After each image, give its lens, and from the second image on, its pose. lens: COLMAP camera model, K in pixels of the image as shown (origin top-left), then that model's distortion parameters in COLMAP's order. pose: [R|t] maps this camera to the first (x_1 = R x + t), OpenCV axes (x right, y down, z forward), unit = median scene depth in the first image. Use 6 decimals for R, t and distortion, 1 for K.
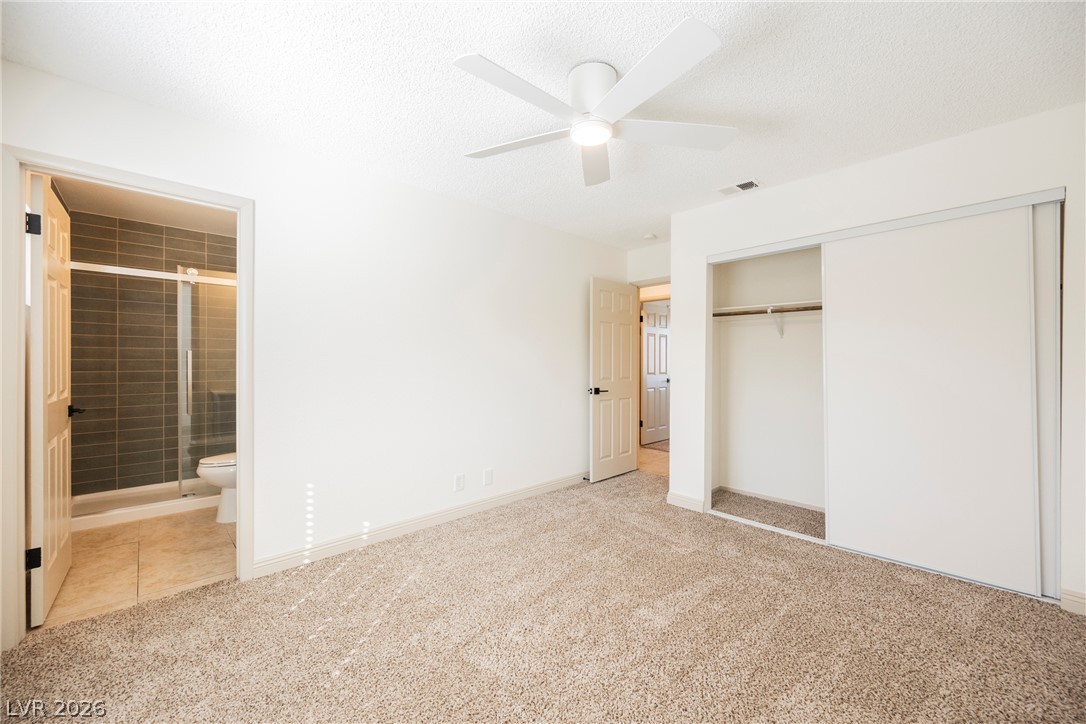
lens RADIAL K [[423.5, 0, 545.1], [0, 423.5, 362.2], [0, 0, 1]] dist [-0.001715, -0.000136]
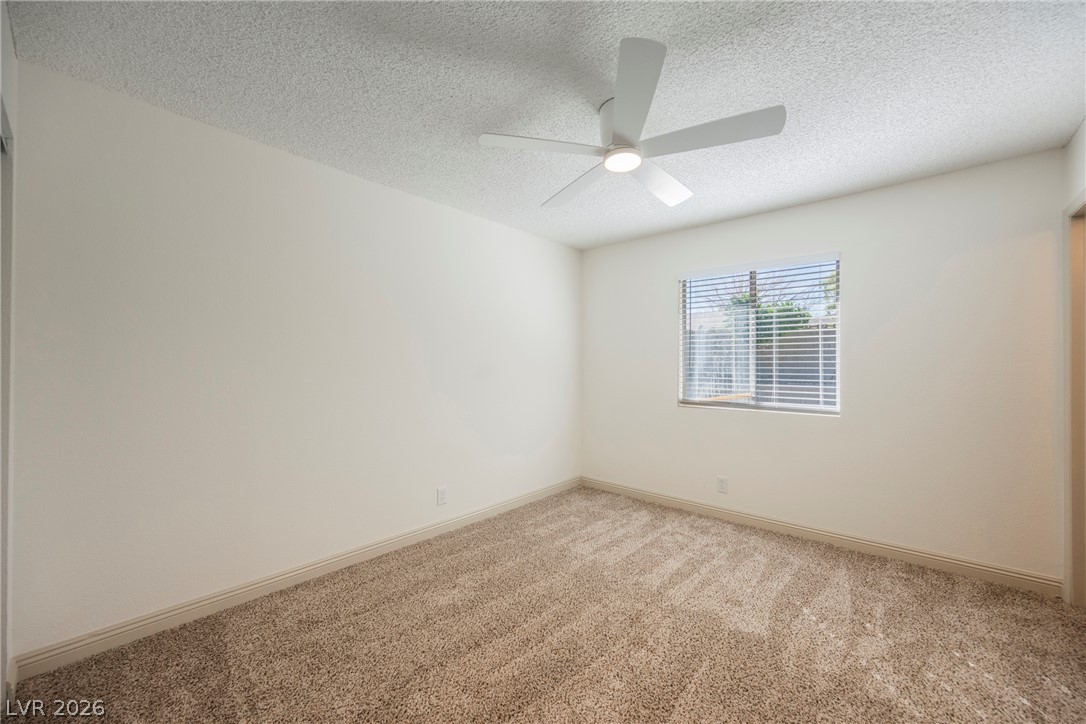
lens RADIAL K [[423.5, 0, 545.4], [0, 423.5, 362.7], [0, 0, 1]] dist [-0.001715, -0.000136]
pose [[-0.996140, -0.003118, -0.087724, 0.312387], [-0.003167, 0.999995, 0.000418, -0.029801], [0.087722, 0.000695, -0.996145, 1.602957]]
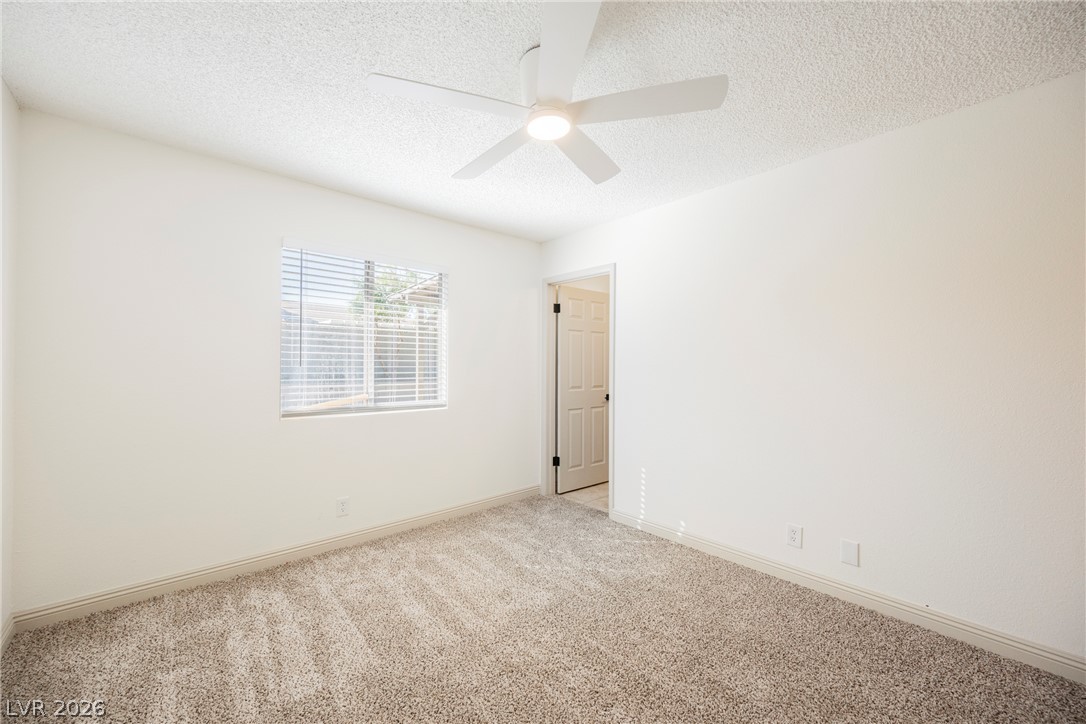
lens RADIAL K [[423.5, 0, 546.9], [0, 423.5, 362.1], [0, 0, 1]] dist [-0.001715, -0.000136]
pose [[-0.029573, -0.008354, -0.999528, 0.790055], [-0.007437, 0.999939, -0.008138, -0.021746], [0.999535, 0.007193, -0.029634, 0.808748]]
